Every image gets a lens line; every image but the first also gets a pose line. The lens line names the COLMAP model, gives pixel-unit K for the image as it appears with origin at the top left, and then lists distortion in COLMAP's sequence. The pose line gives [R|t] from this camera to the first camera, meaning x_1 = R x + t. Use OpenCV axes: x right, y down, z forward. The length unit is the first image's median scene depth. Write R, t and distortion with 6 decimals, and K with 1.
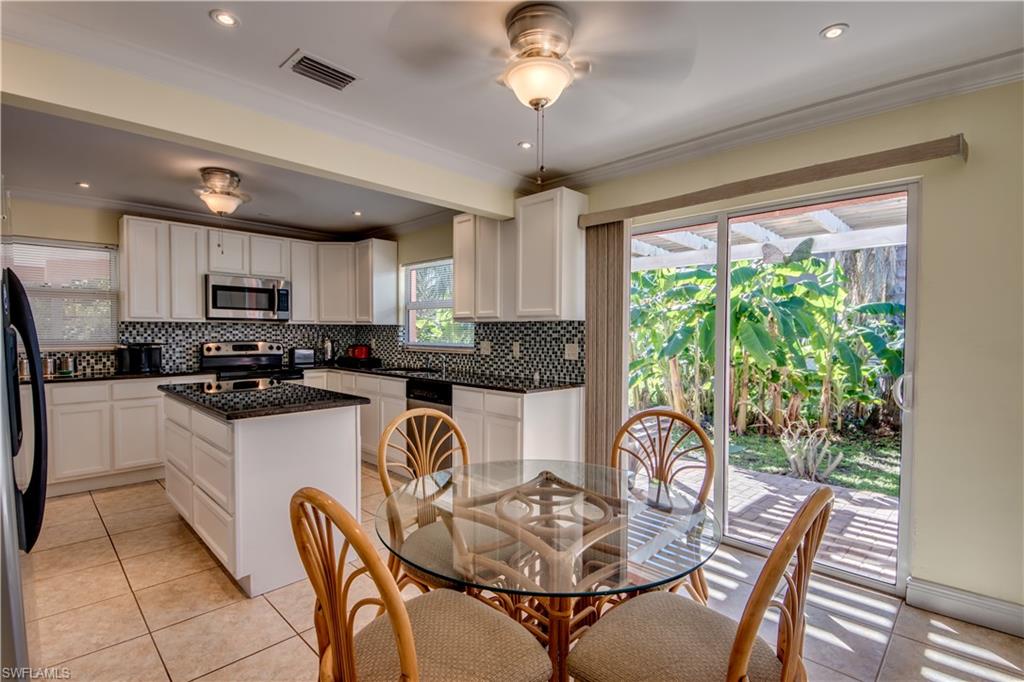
lens RADIAL K [[495.3, 0, 507.8], [0, 495.3, 360.6], [0, 0, 1]] dist [-0.000258, -0.018803]
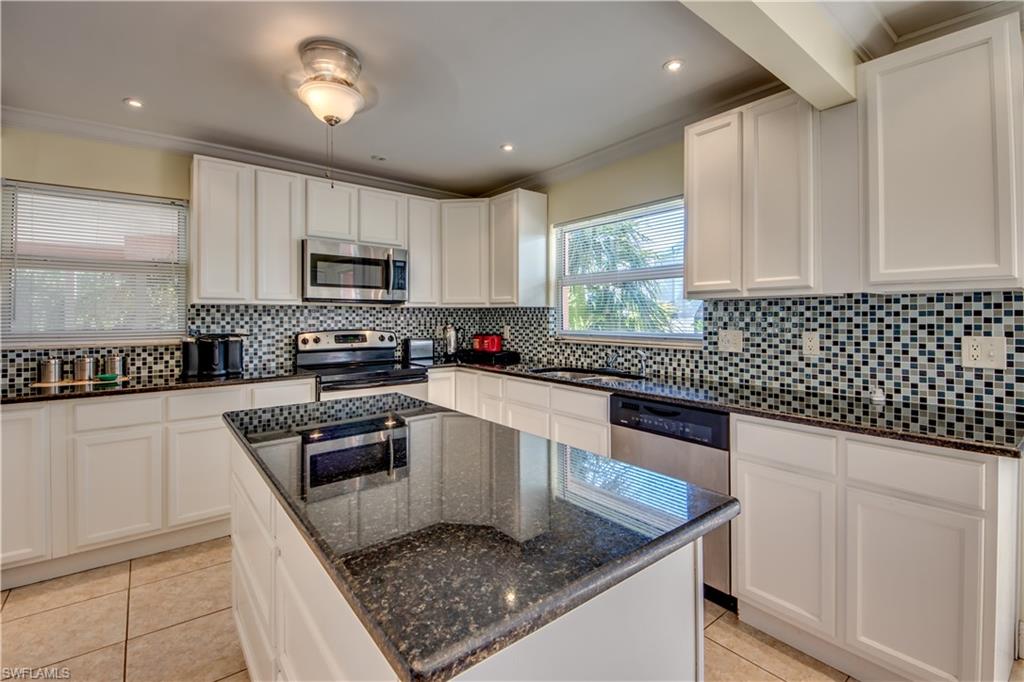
lens RADIAL K [[447.1, 0, 497.3], [0, 447.1, 328.2], [0, 0, 1]] dist [0.030651, -0.029338]
pose [[0.991932, -0.004099, -0.126706, -0.246353], [0.000011, 0.999480, -0.032250, -0.022162], [0.126772, 0.031988, 0.991416, 0.387962]]
